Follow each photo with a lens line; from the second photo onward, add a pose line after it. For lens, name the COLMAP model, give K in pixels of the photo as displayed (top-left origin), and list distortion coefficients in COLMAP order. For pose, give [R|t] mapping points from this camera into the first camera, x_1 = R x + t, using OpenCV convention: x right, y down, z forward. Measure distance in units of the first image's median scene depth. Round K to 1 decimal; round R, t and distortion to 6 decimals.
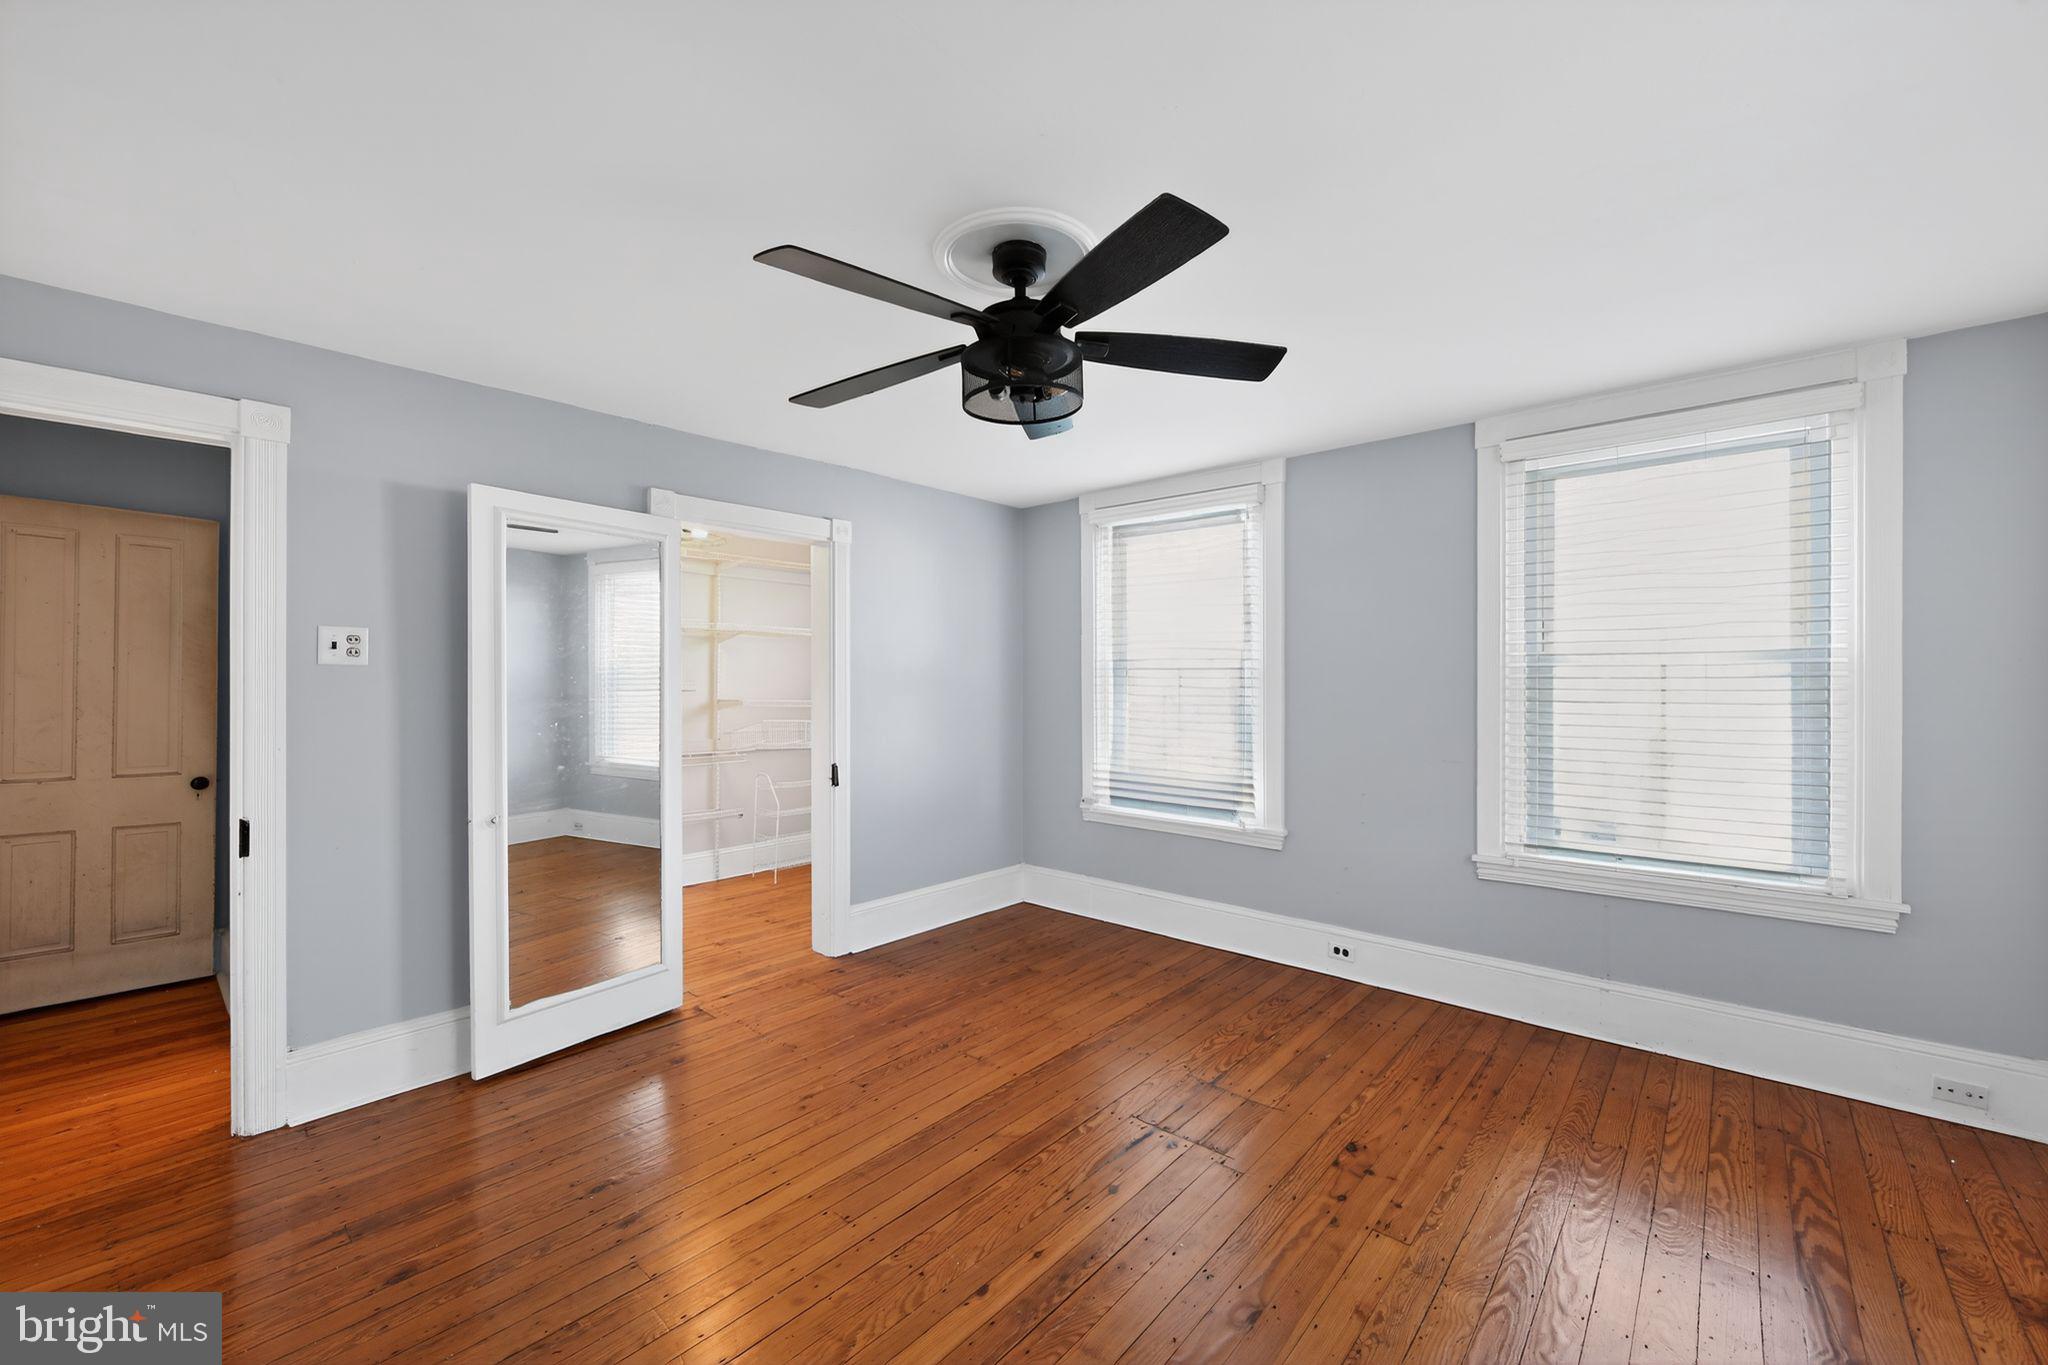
lens RADIAL K [[812.0, 0, 1027.2], [0, 812.0, 690.9], [0, 0, 1]] dist [-0.006721, -0.000043]
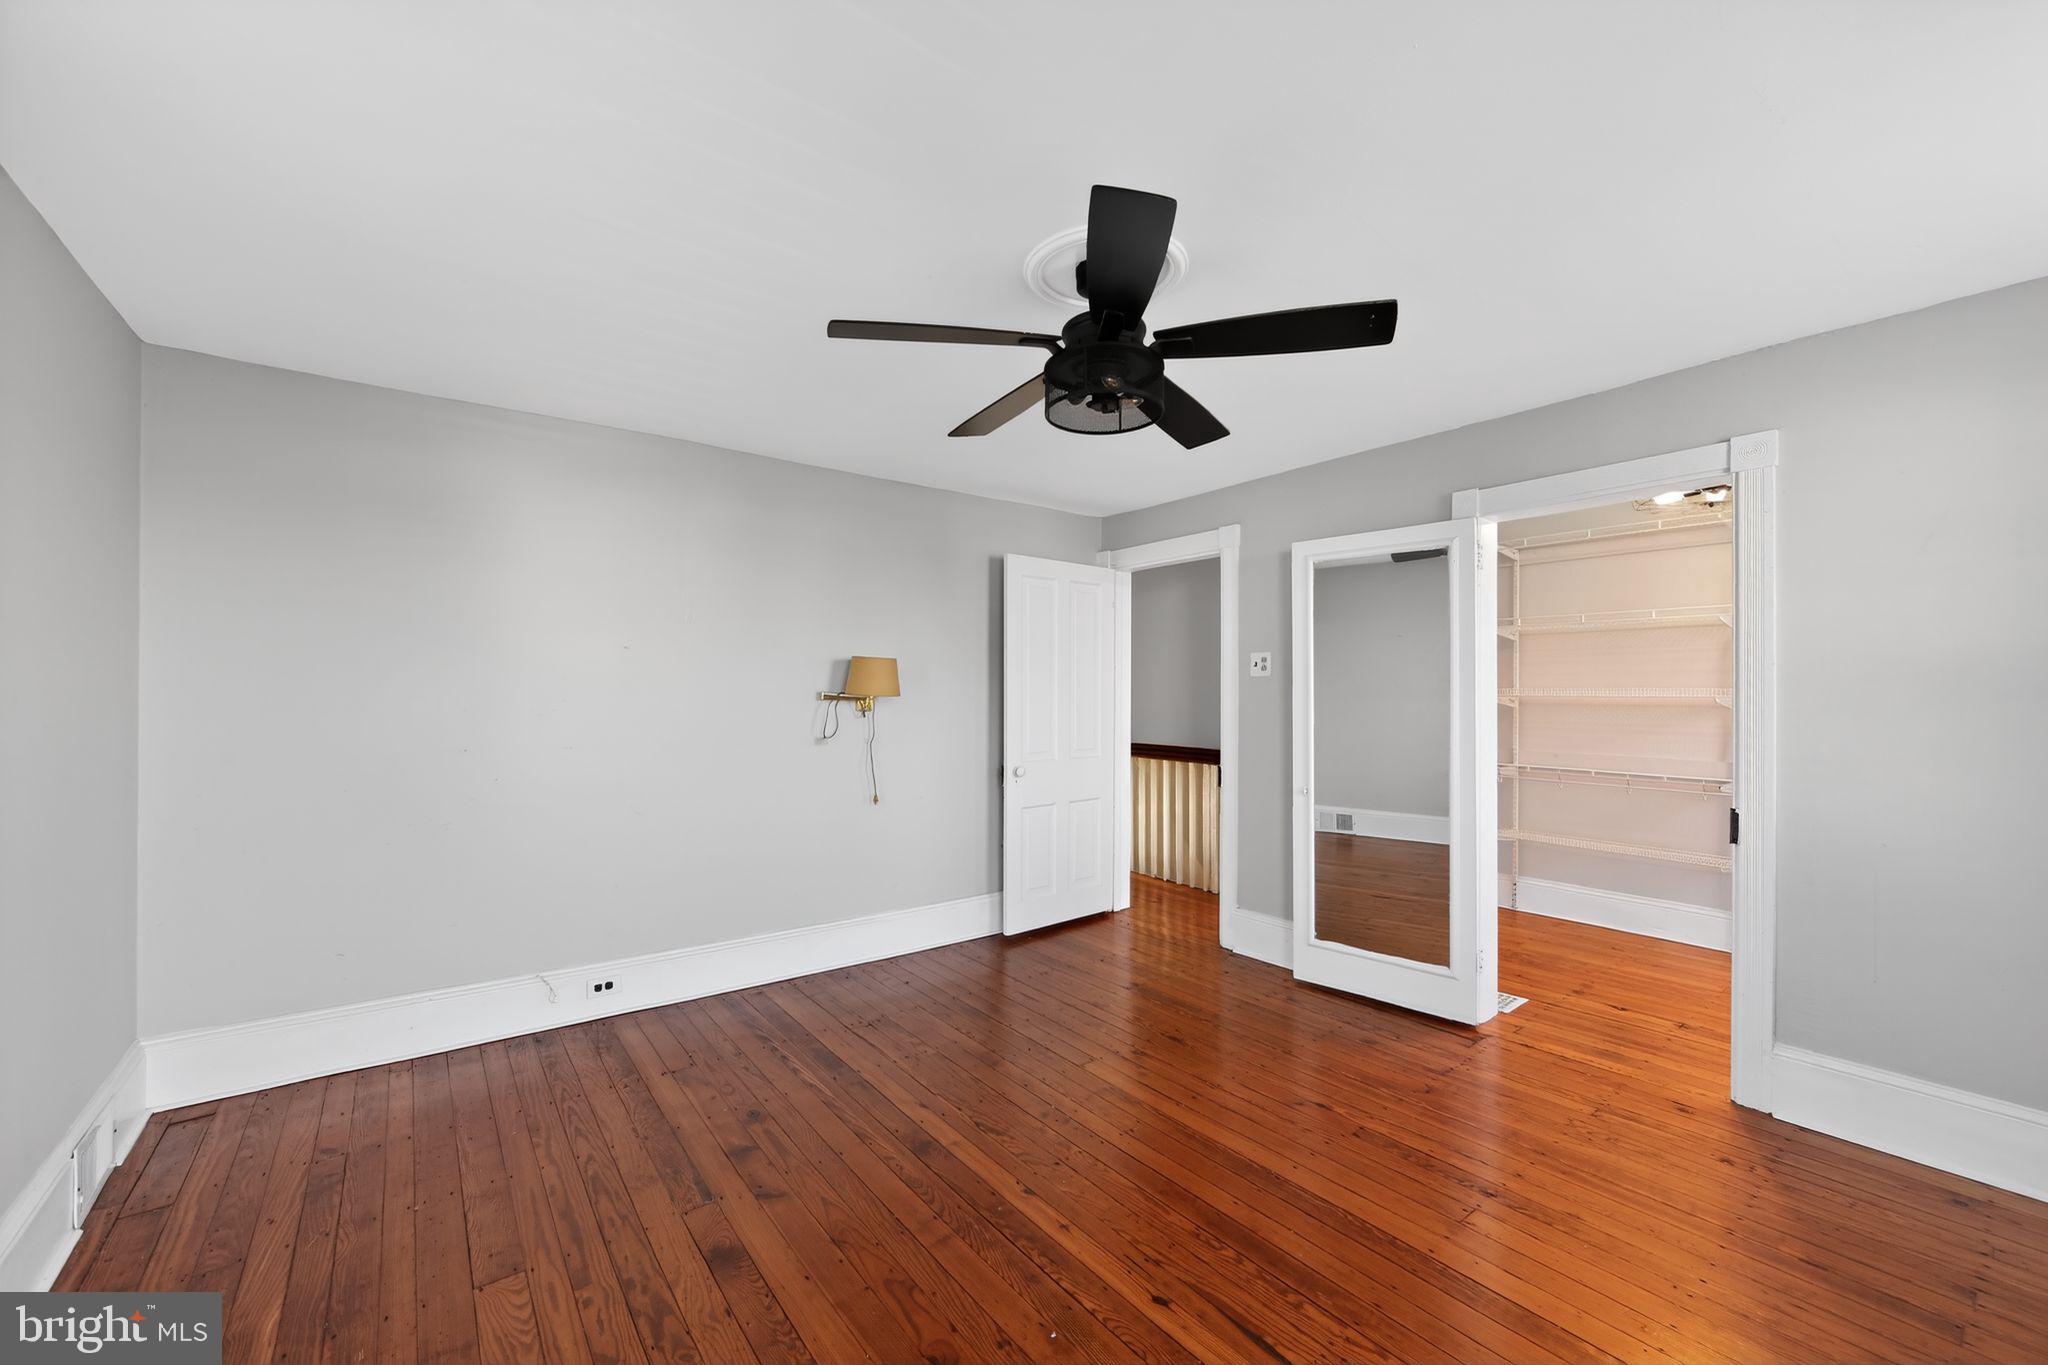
lens RADIAL K [[812.0, 0, 1027.2], [0, 812.0, 690.9], [0, 0, 1]] dist [-0.006721, -0.000043]
pose [[-0.193604, 0.002023, -0.981078, 0.782159], [-0.009648, 0.999946, 0.003966, -0.005559], [0.981032, 0.010233, -0.193574, 0.849767]]
